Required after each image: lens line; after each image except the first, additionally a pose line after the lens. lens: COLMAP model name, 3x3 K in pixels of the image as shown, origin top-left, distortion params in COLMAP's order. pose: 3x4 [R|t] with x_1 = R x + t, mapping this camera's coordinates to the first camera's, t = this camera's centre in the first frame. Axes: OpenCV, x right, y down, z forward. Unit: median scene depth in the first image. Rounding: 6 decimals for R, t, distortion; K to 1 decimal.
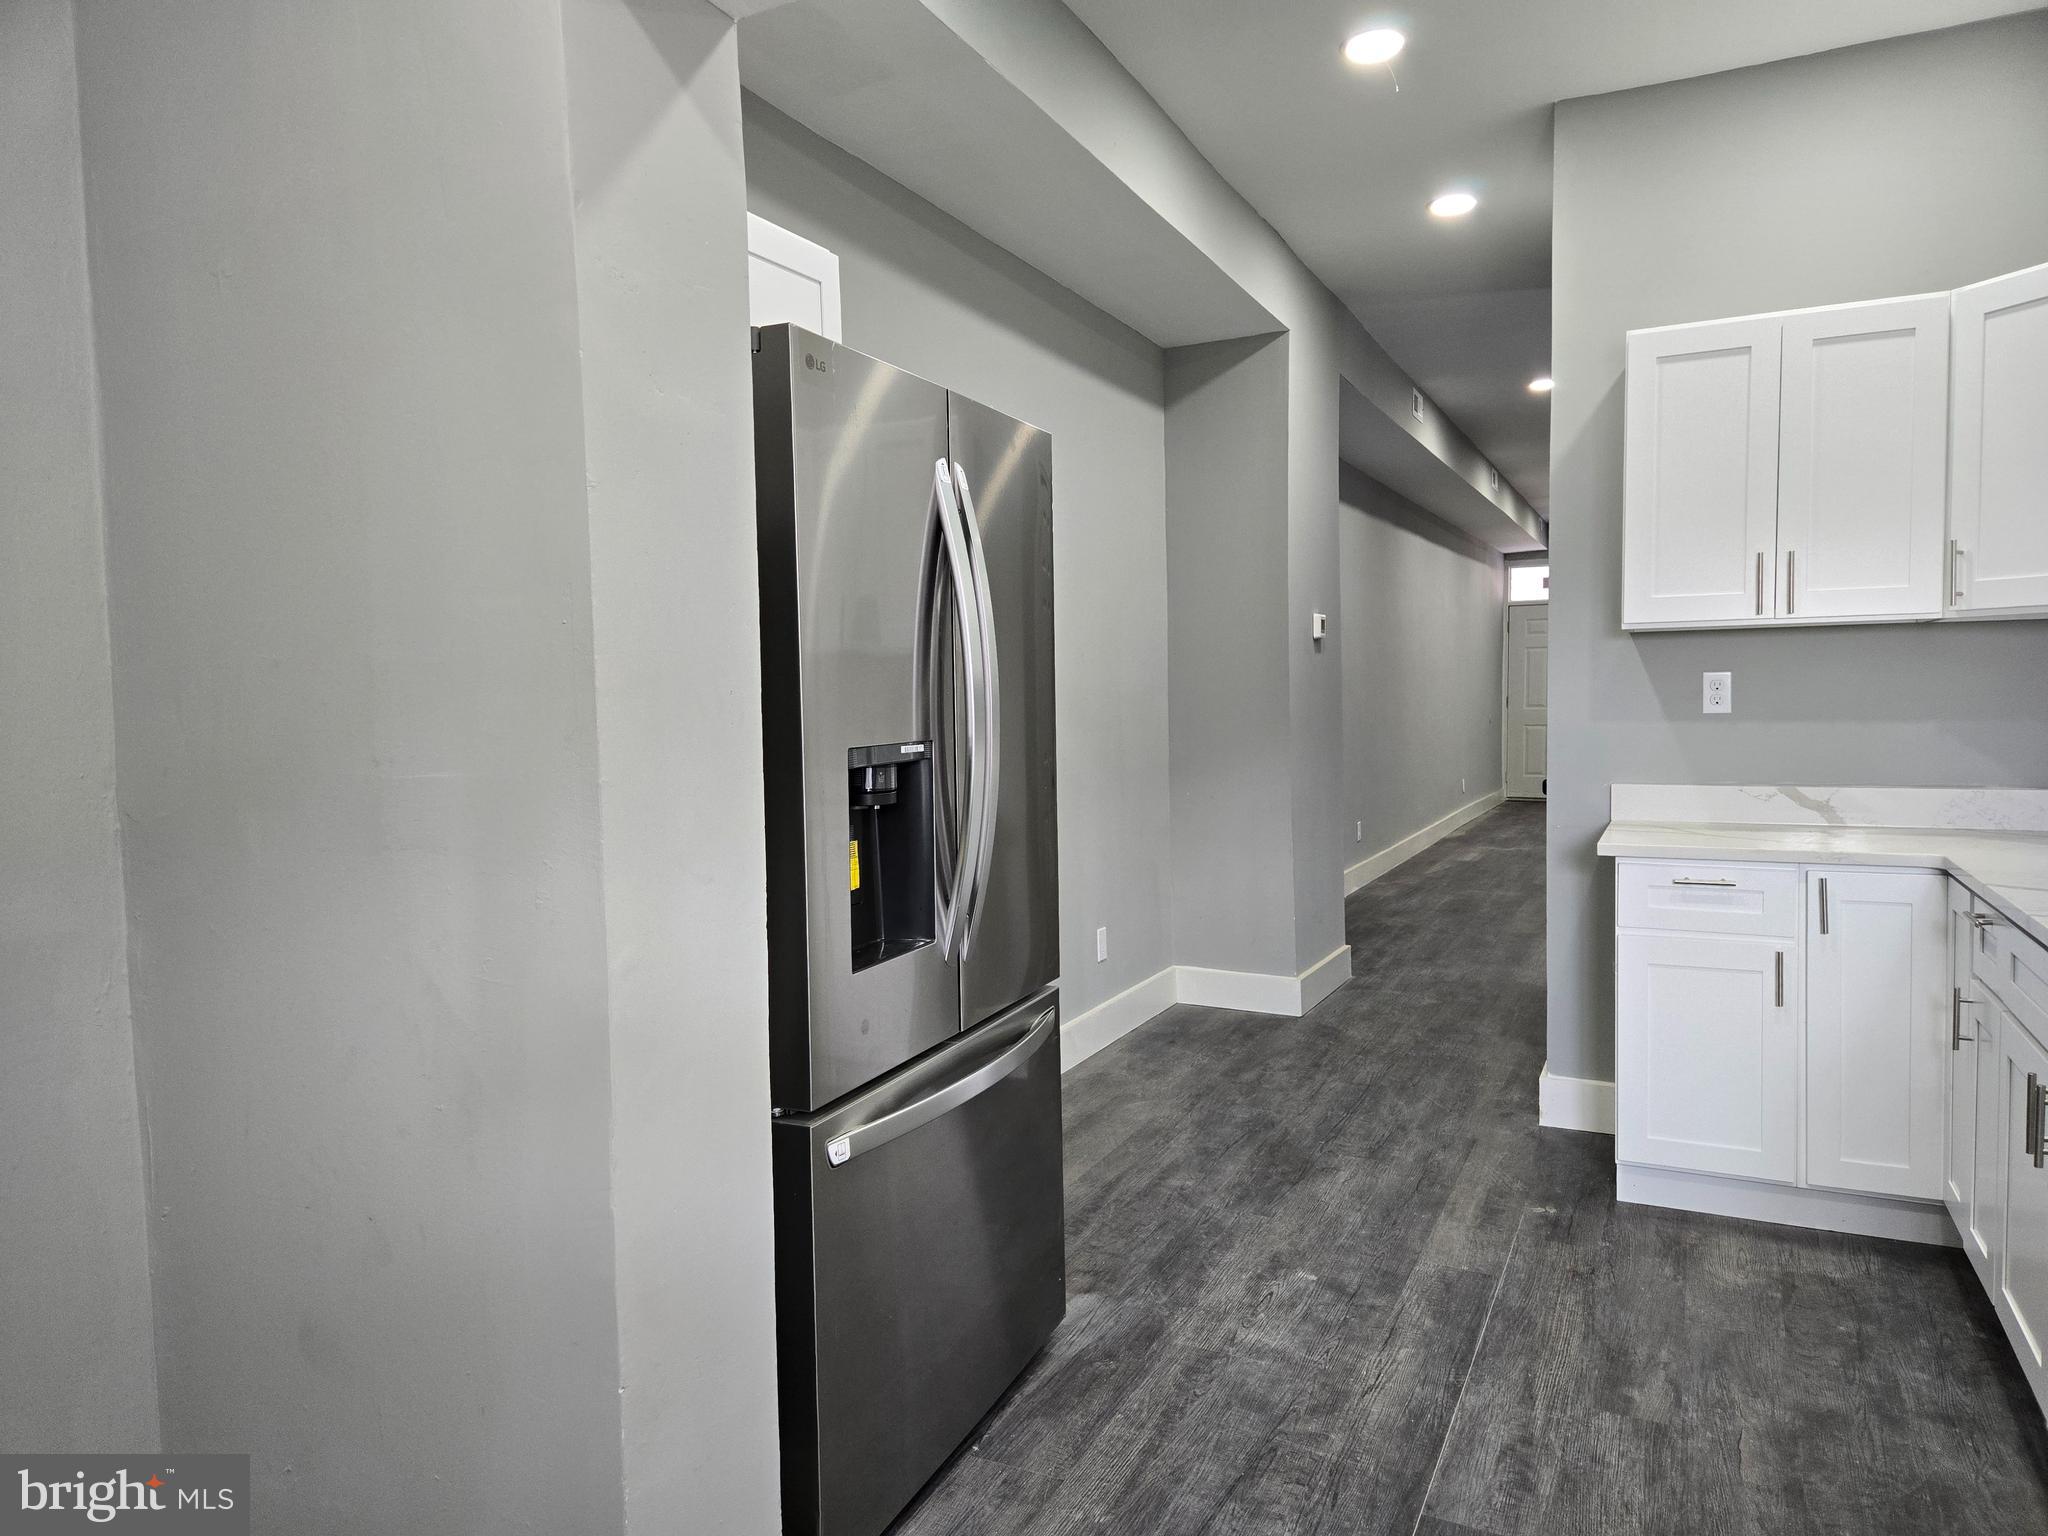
lens RADIAL K [[1368.5, 0, 1011.4], [0, 1368.5, 752.6], [0, 0, 1]] dist [0.070099, -0.056771]
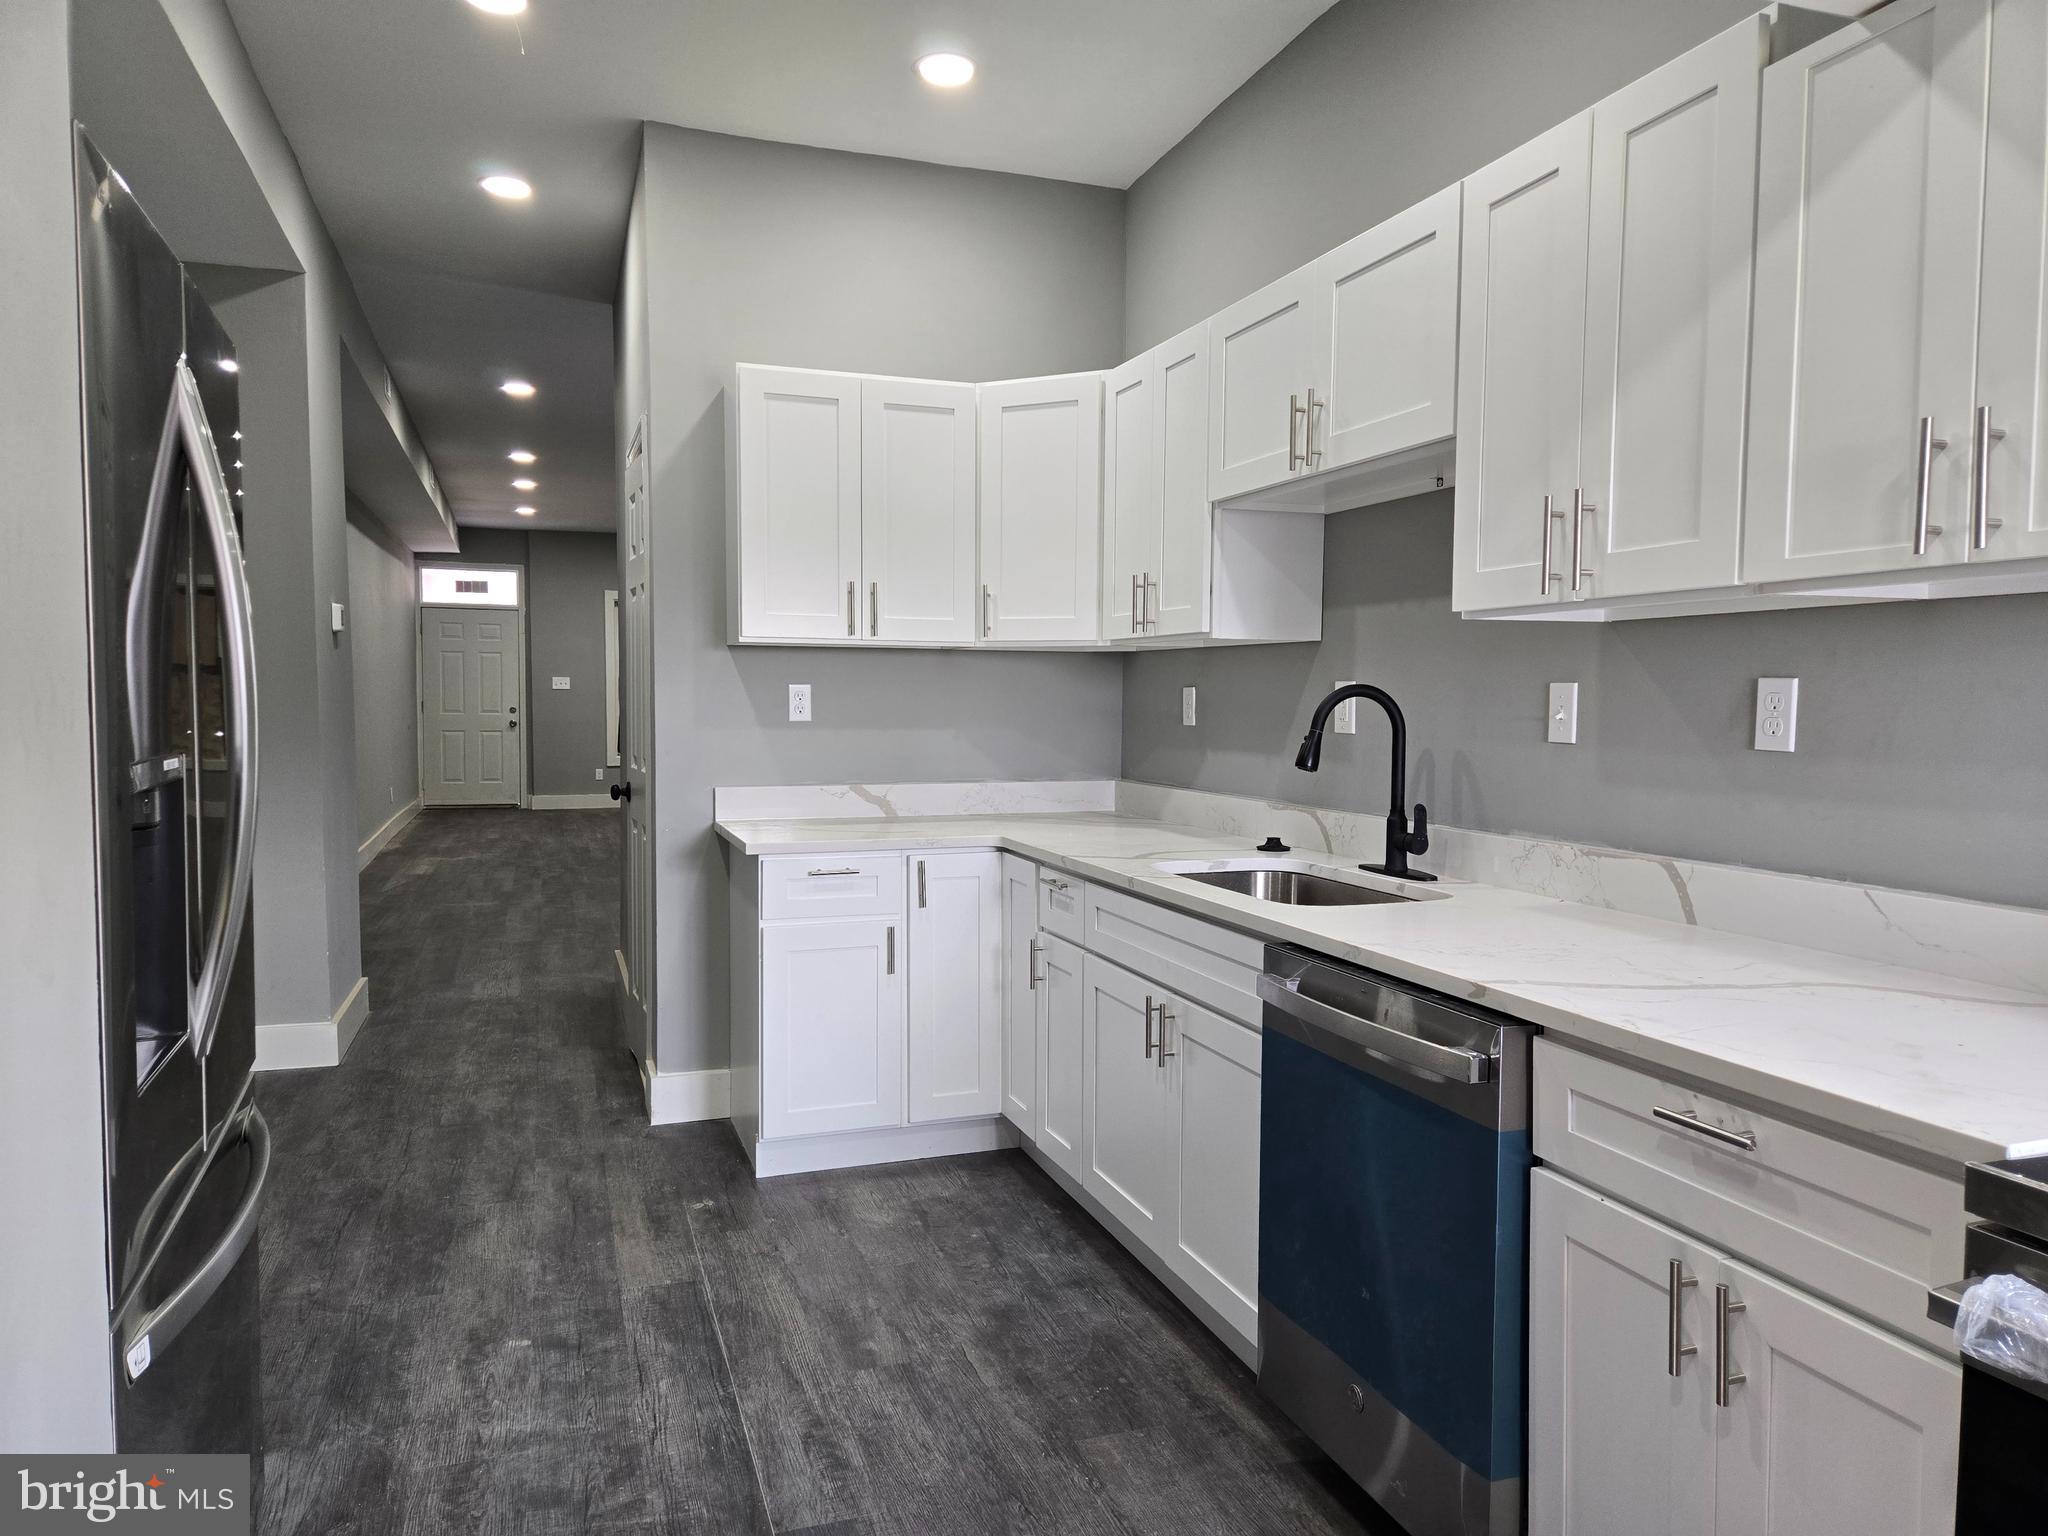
lens RADIAL K [[1368.5, 0, 1014.2], [0, 1368.5, 748.0], [0, 0, 1]] dist [0.070099, -0.056771]
pose [[0.696916, -0.007631, 0.717112, -0.197757], [0.012872, 0.999915, -0.001870, -0.002830], [-0.717037, 0.010534, 0.696955, 0.128744]]
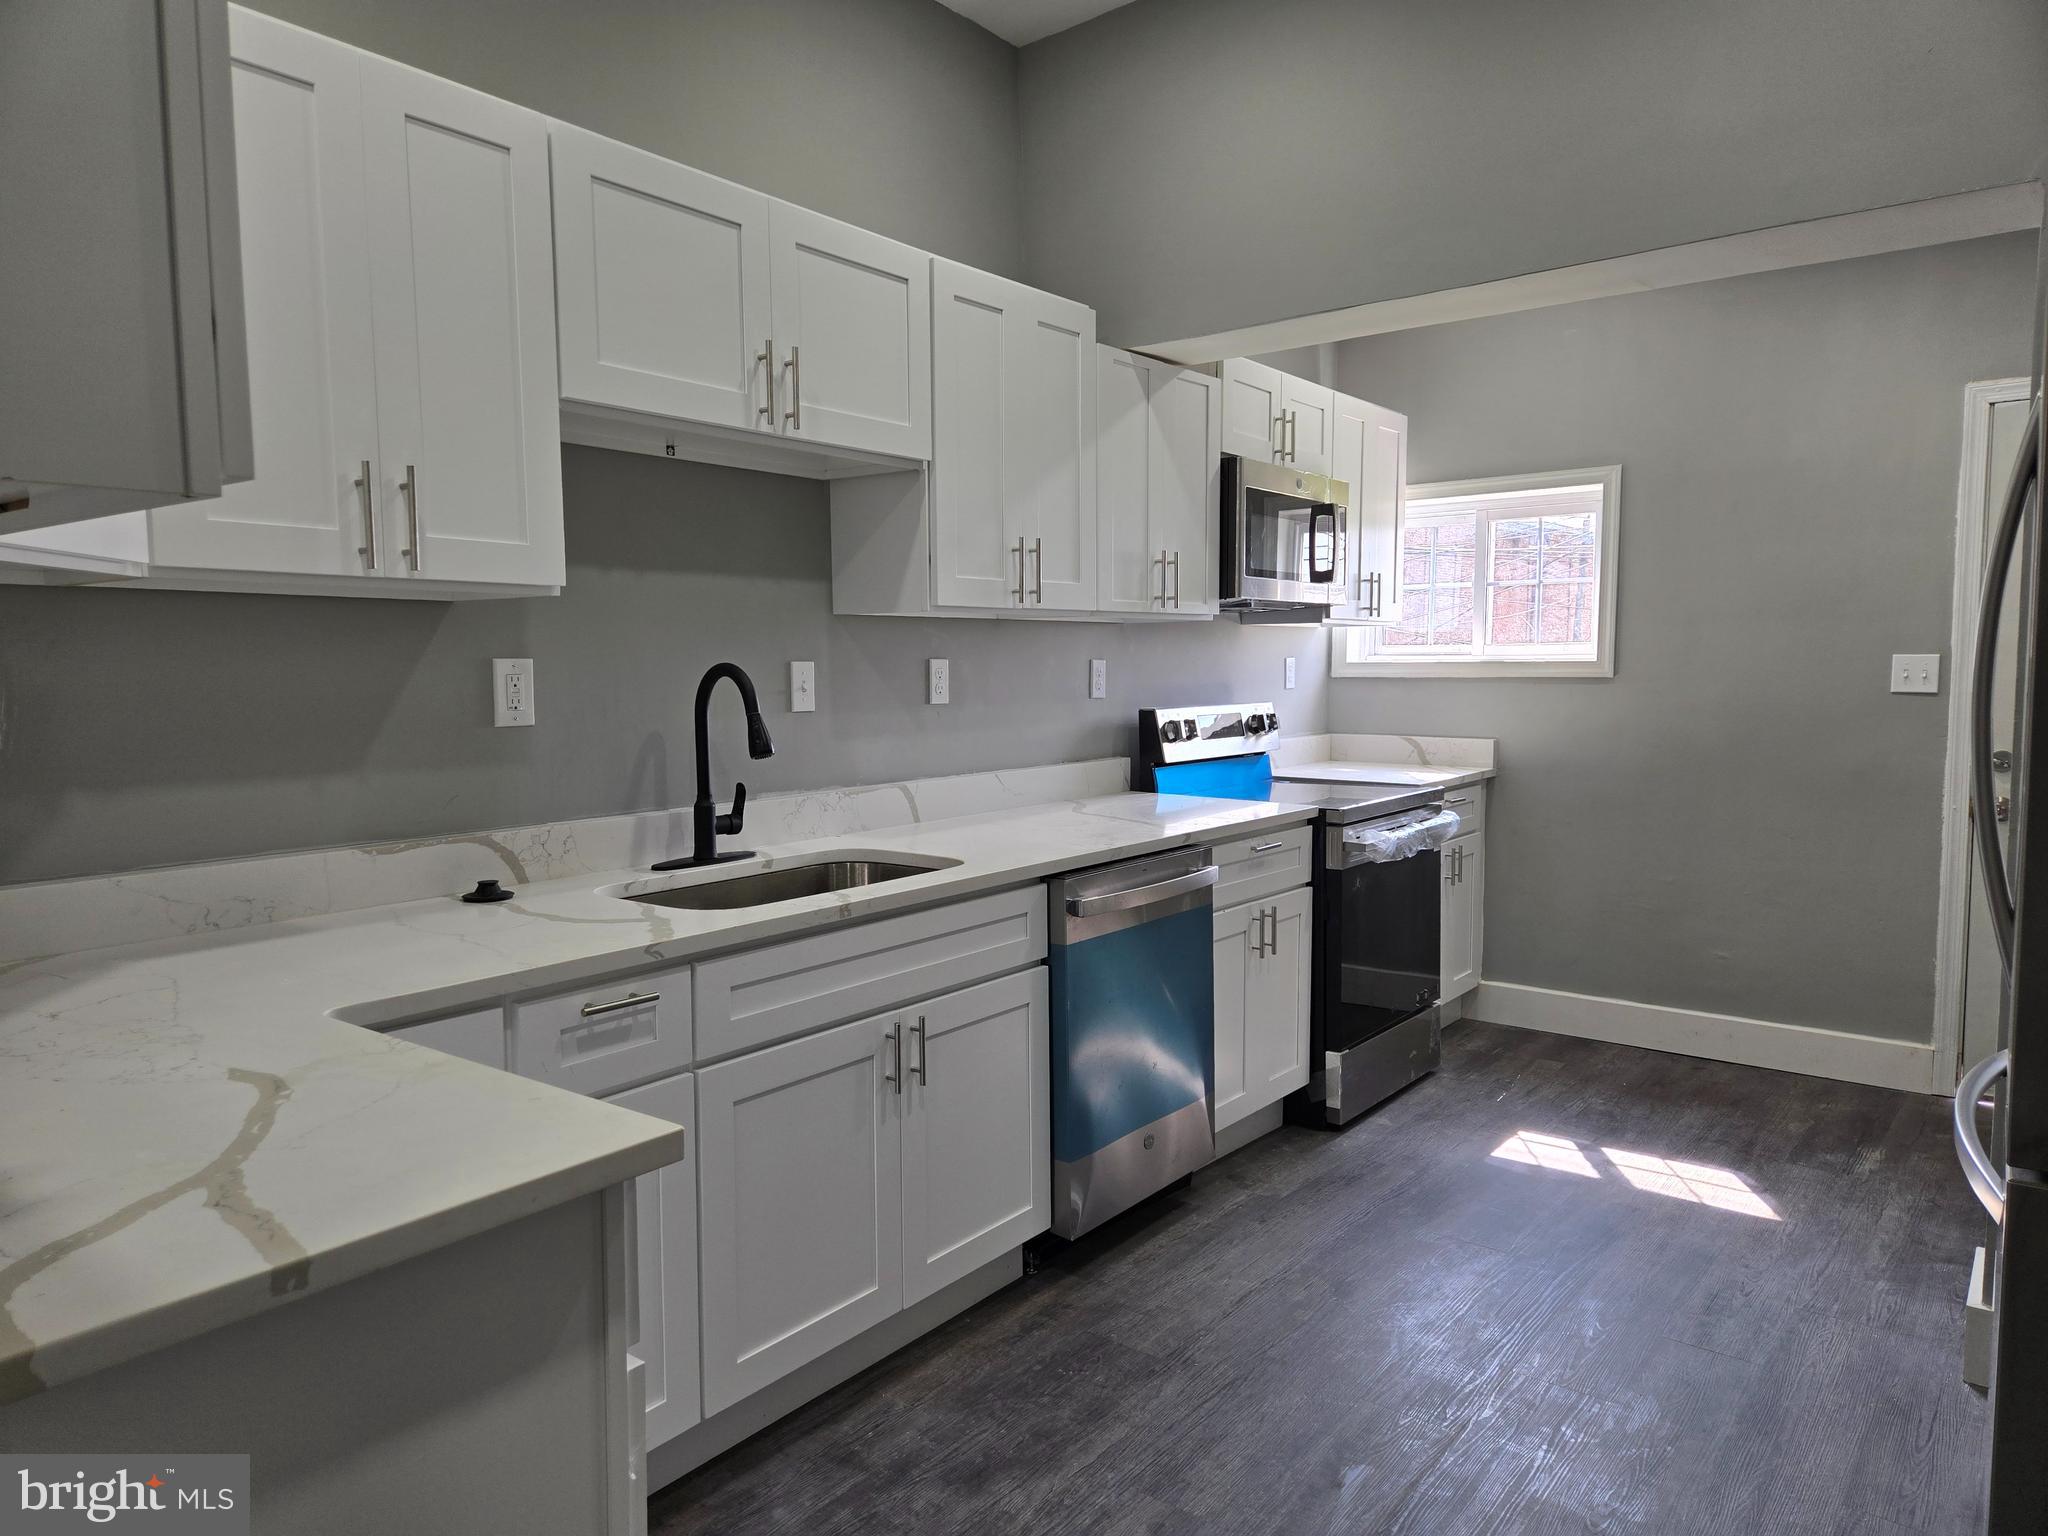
lens RADIAL K [[1368.5, 0, 1015.0], [0, 1368.5, 775.8], [0, 0, 1]] dist [0.070099, -0.056771]
pose [[-0.979995, 0.023976, 0.197573, 0.278142], [0.046566, 0.992785, 0.110497, -0.058745], [-0.193498, 0.117487, -0.974041, 1.402134]]
